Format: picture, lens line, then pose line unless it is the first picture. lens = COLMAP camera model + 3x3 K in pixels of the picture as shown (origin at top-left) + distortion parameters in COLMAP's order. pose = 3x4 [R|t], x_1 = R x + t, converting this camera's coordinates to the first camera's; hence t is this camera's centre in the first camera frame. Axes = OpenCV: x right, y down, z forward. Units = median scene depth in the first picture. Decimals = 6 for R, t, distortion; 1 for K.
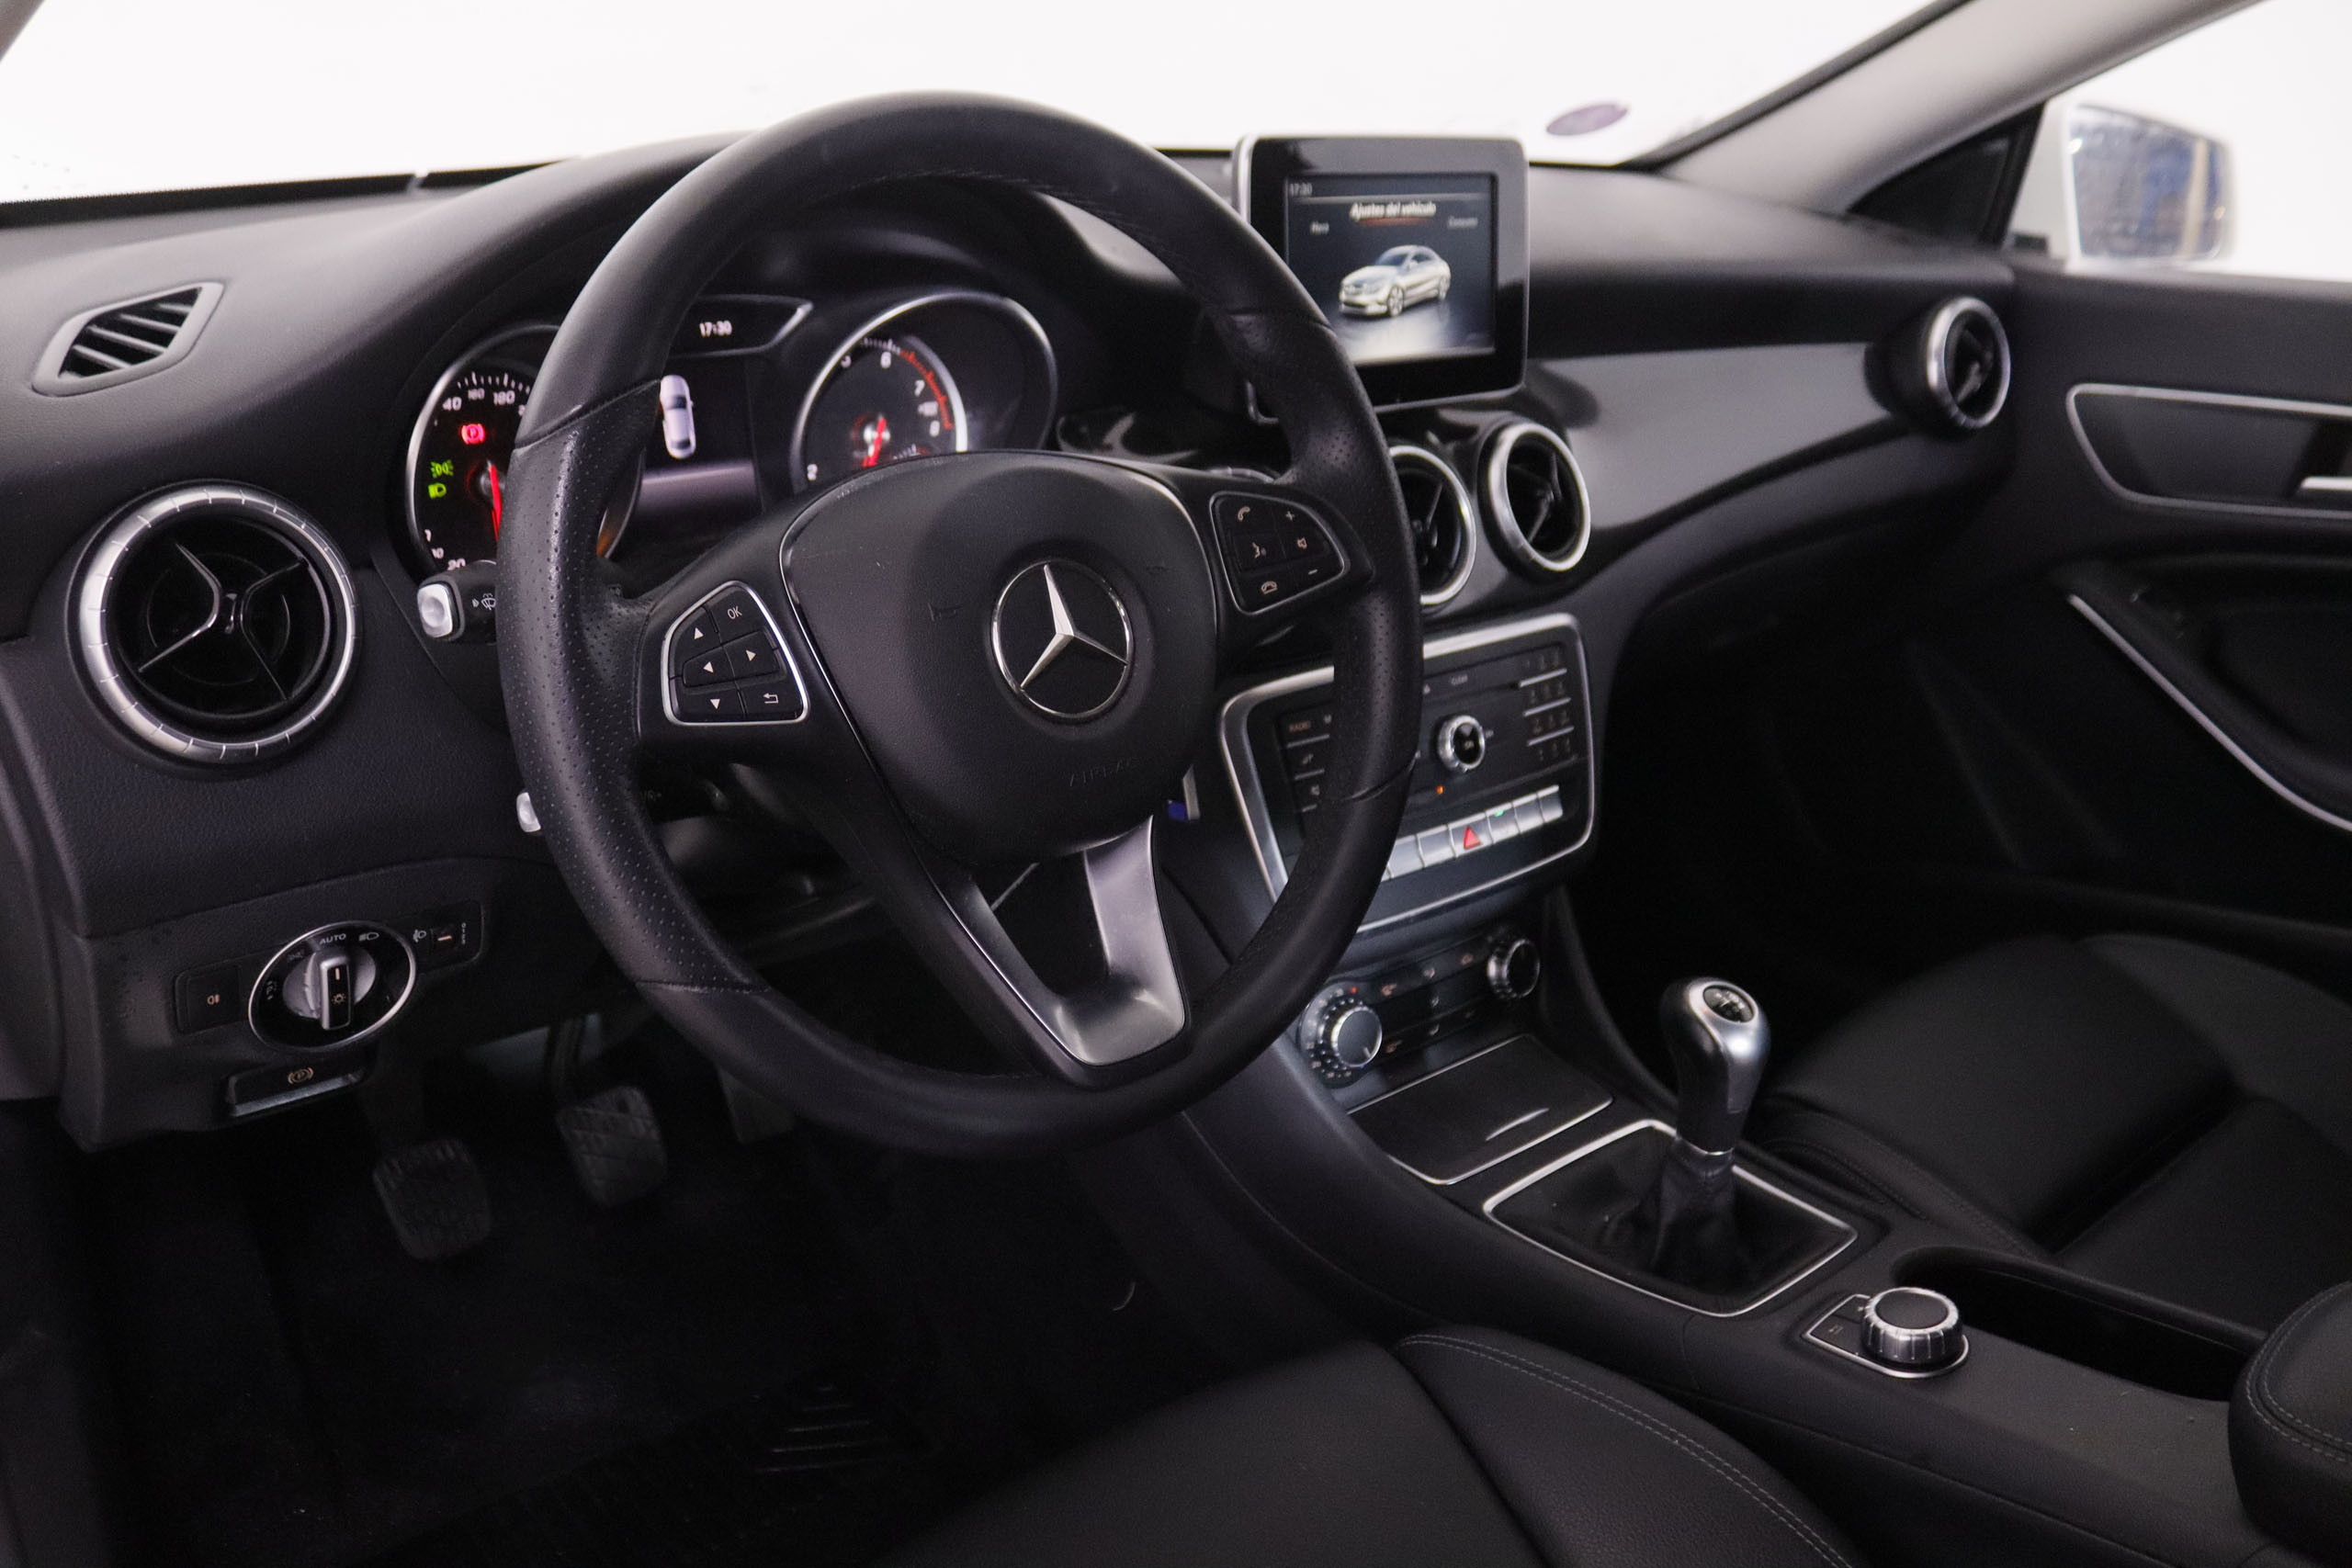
lens RADIAL K [[1865.7, 0, 1222.8], [0, 1865.7, 714.9], [0, 0, 1]] dist [-0.126687, 0.042943]
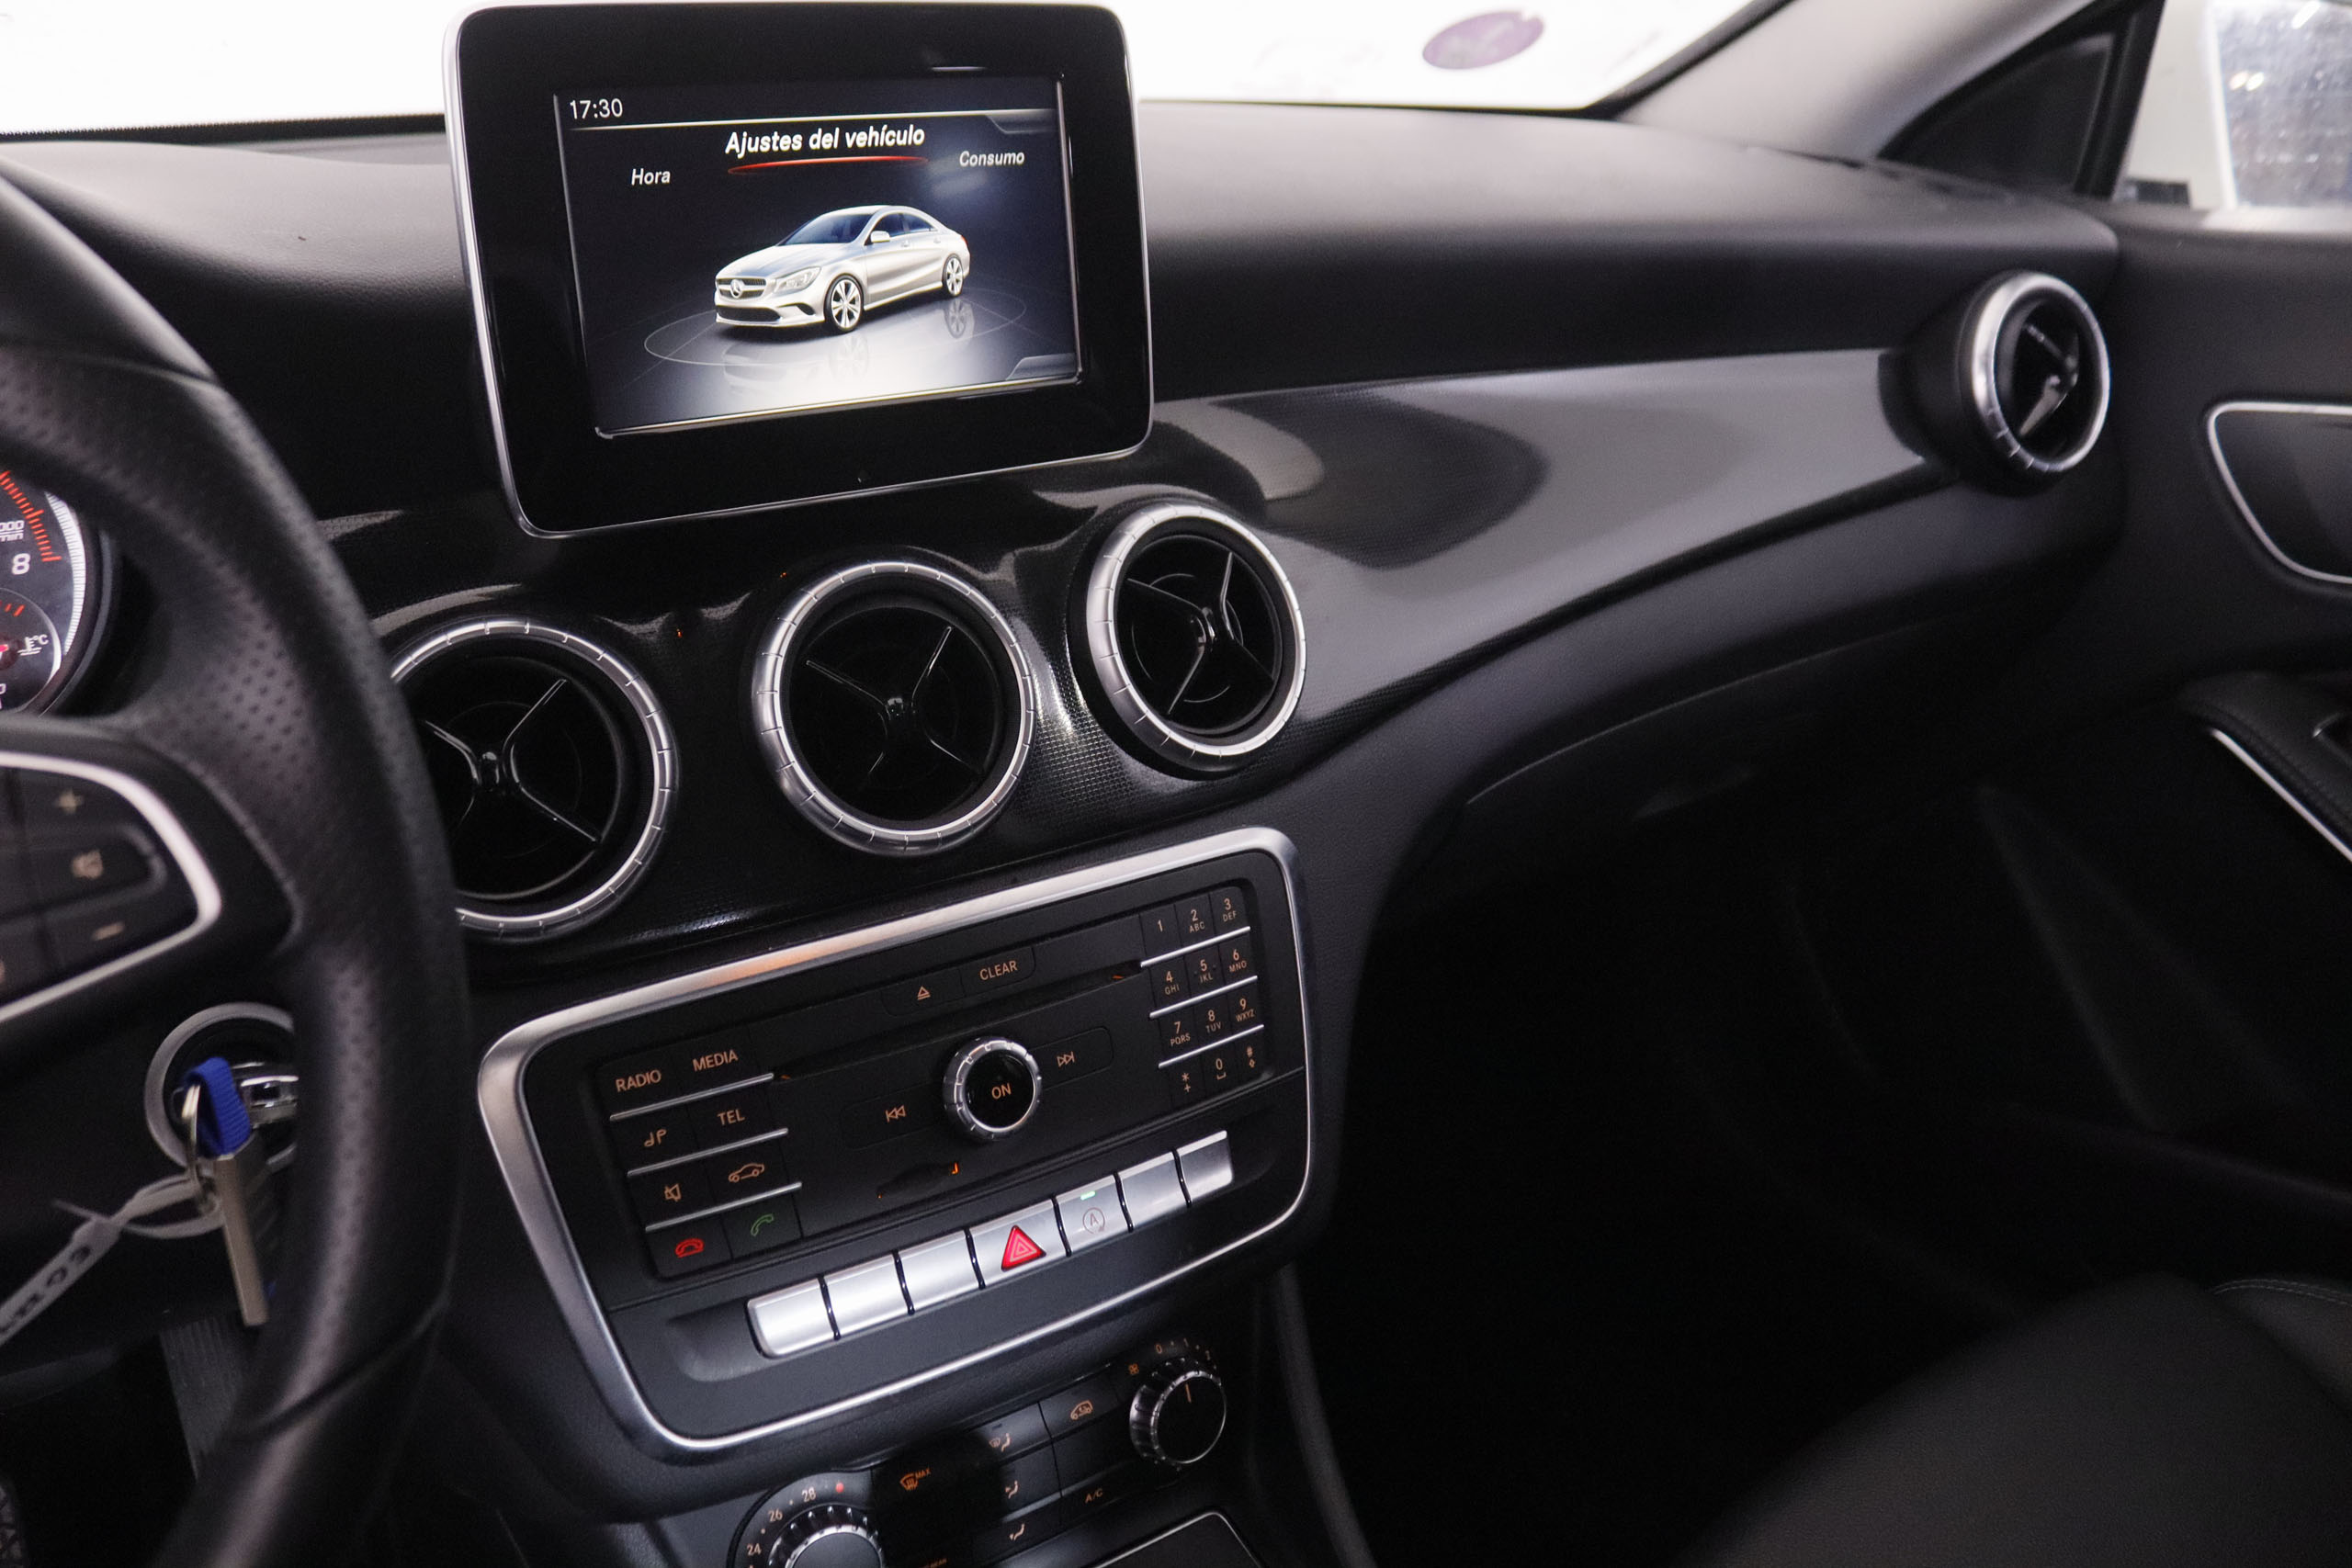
lens RADIAL K [[1865.7, 0, 1192.0], [0, 1865.7, 724.0], [0, 0, 1]] dist [-0.126687, 0.042943]
pose [[0.992439, -0.007161, -0.122528, 0.250331], [0.006014, 0.999935, -0.009736, -0.086065], [0.122590, 0.008926, 0.992417, 0.438216]]
